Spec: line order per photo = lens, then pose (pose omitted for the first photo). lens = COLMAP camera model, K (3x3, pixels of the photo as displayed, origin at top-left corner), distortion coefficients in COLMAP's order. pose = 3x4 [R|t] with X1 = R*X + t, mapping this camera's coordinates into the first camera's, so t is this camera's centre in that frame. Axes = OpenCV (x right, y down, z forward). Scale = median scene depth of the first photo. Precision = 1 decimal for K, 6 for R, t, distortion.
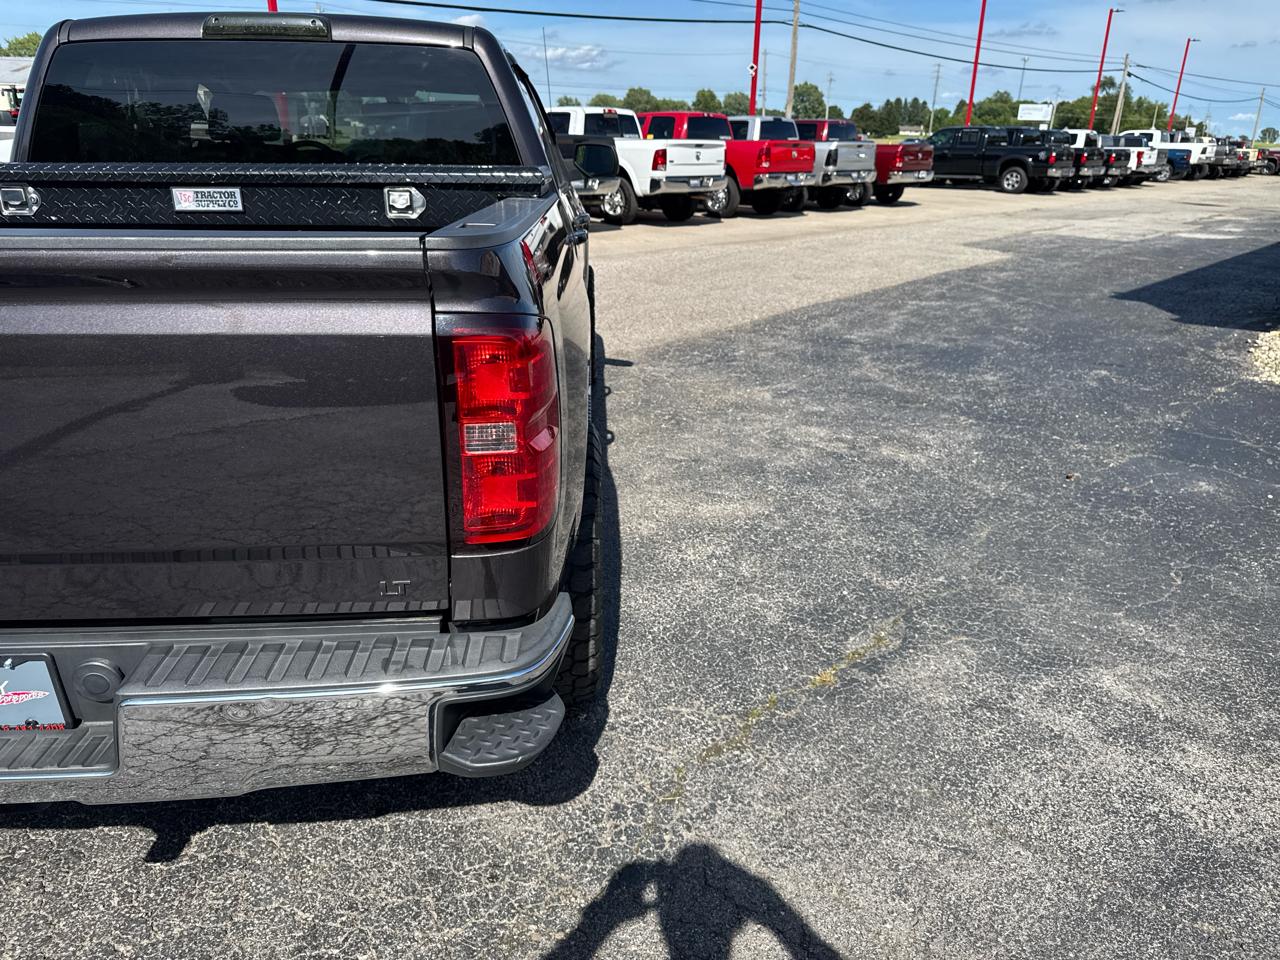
lens RADIAL K [[906.0, 0, 635.4], [0, 906.0, 477.5], [0, 0, 1]] dist [0.031338, -0.037823]
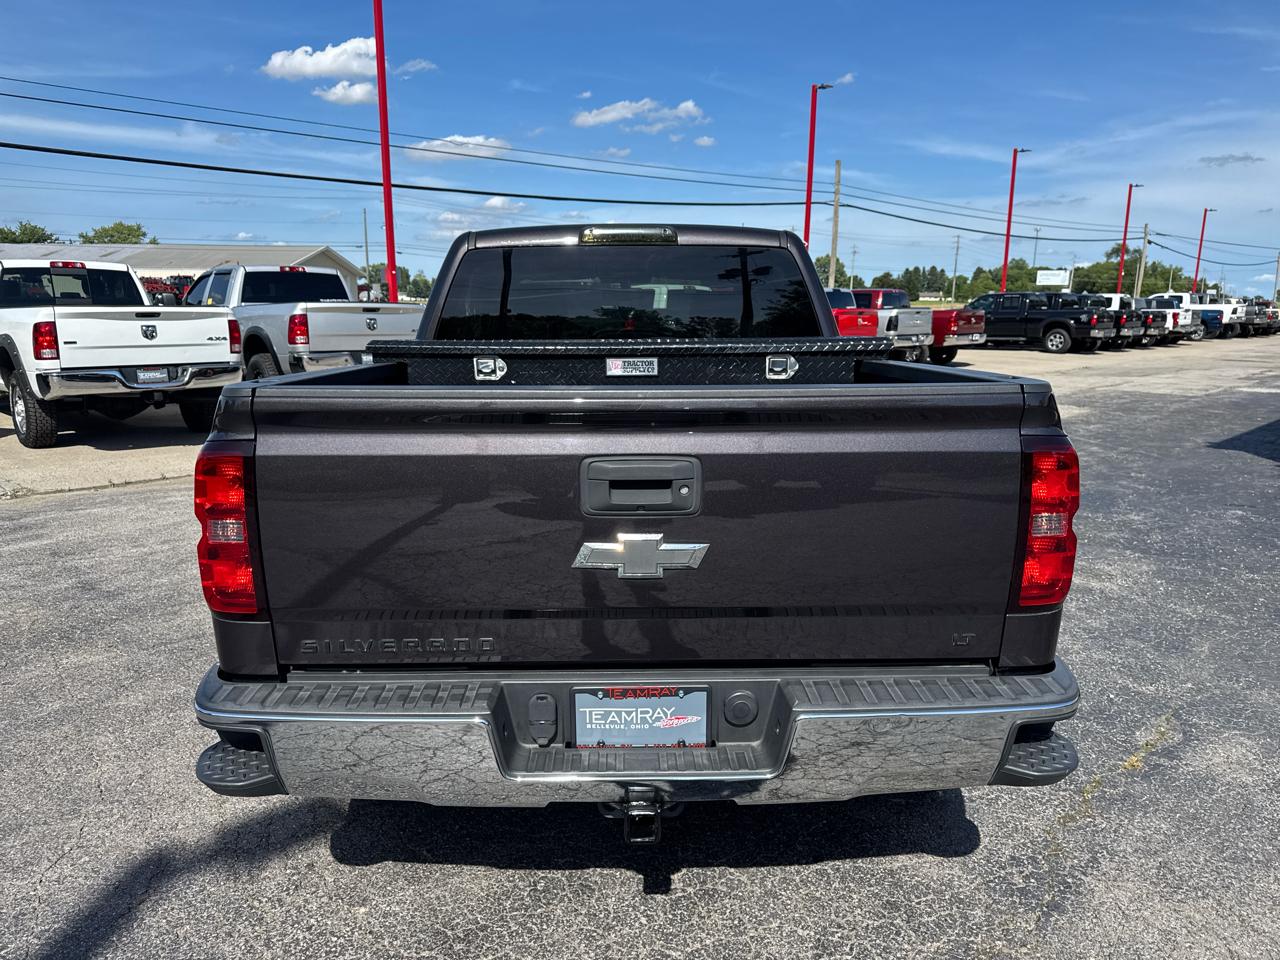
lens RADIAL K [[901.8, 0, 634.2], [0, 901.8, 492.7], [0, 0, 1]] dist [0.044237, -0.054781]
pose [[0.999376, -0.007875, -0.034444, -0.048287], [0.002455, 0.987967, -0.154643, 0.007743], [0.035247, 0.154462, 0.987370, -0.026443]]
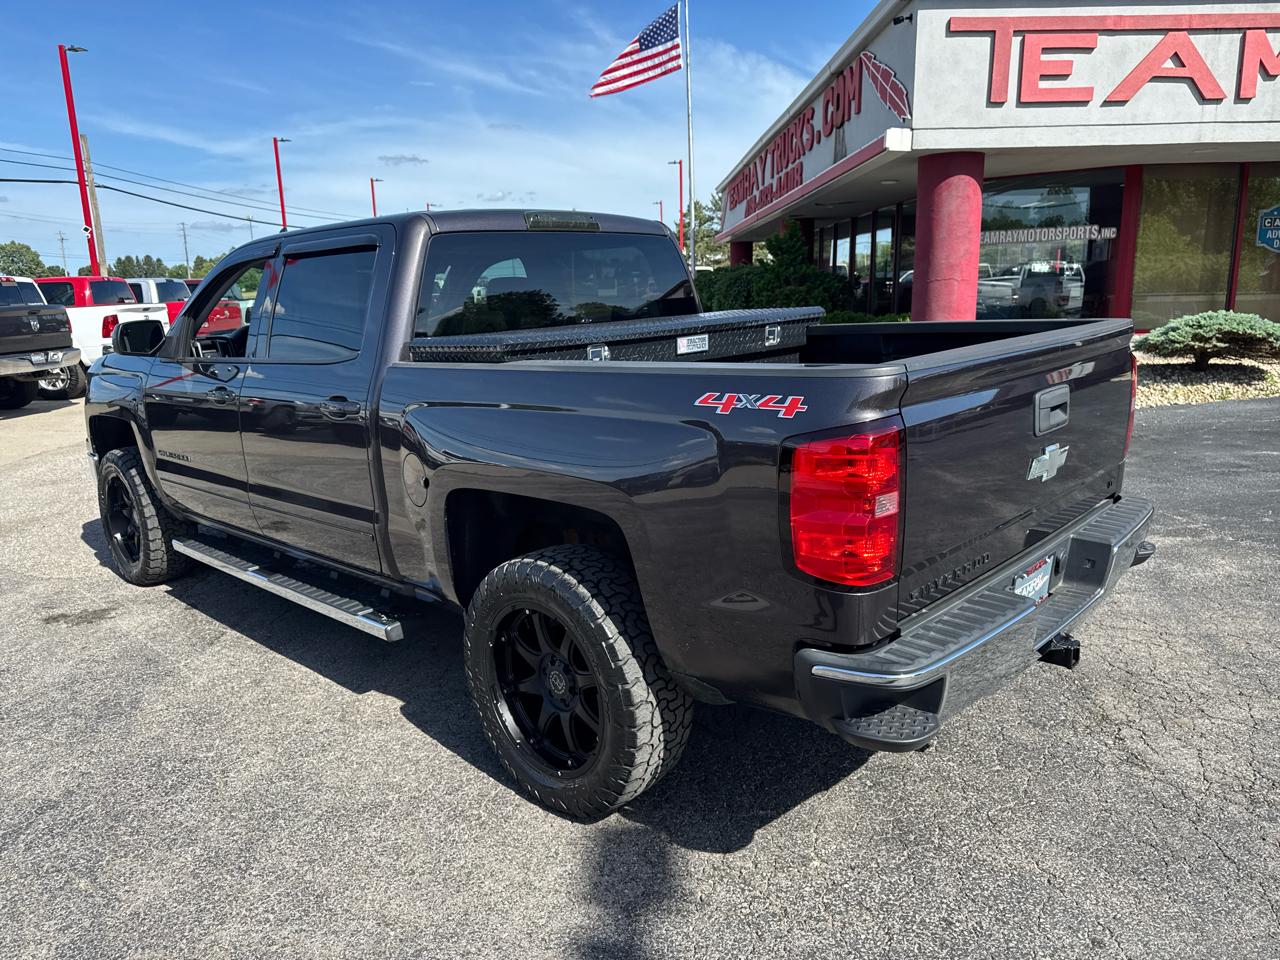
lens RADIAL K [[913.7, 0, 640.0], [0, 913.7, 480.0], [0, 0, 1]] dist [0.005616, -0.010128]
pose [[0.721222, -0.188711, 0.666503, -0.171465], [0.286798, 0.957183, -0.039331, -0.008269], [-0.630543, 0.219519, 0.744464, 0.005687]]
